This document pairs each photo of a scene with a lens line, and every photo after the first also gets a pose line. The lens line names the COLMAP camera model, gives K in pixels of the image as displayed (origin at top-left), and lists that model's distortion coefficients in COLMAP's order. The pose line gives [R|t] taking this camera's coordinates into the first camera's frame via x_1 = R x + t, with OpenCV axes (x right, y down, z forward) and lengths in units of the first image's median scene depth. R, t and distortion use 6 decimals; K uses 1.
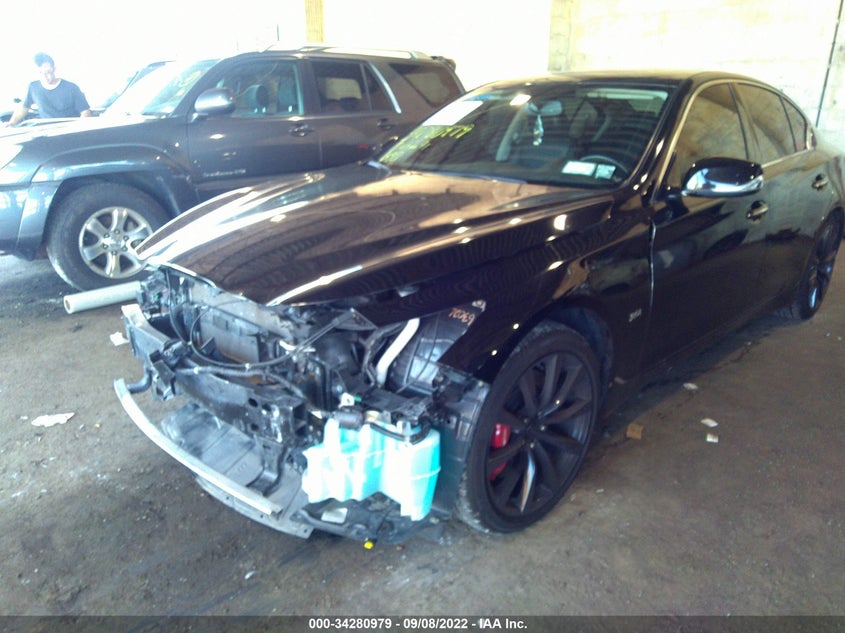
lens RADIAL K [[687.9, 0, 422.5], [0, 687.9, 316.5], [0, 0, 1]] dist [0.120020, -0.175258]
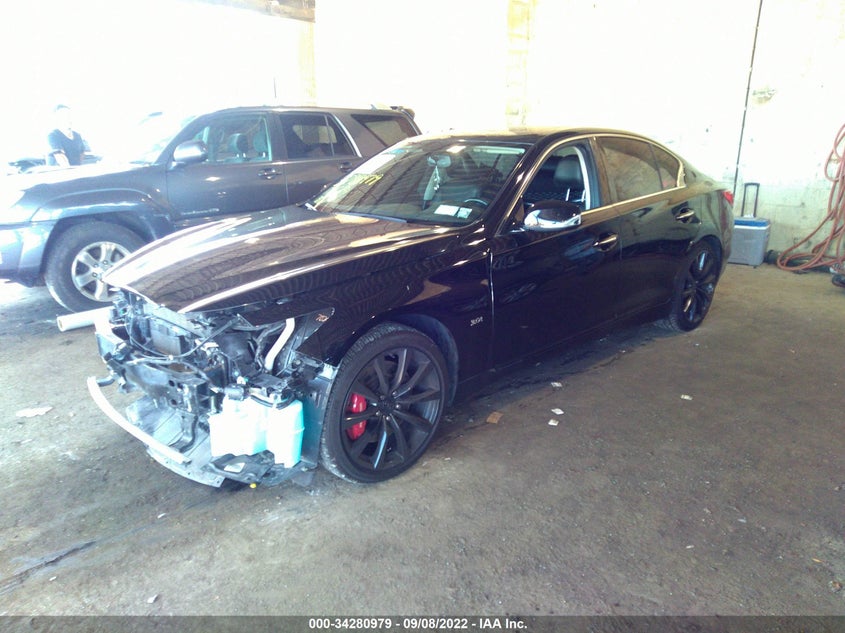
lens RADIAL K [[700.2, 0, 422.5], [0, 700.2, 316.5], [0, 0, 1]] dist [0.089382, 0.001439]
pose [[0.999478, -0.005182, -0.031884, 0.275191], [0.003756, 0.998996, -0.044638, 0.051929], [0.032084, 0.044495, 0.998494, -0.363507]]
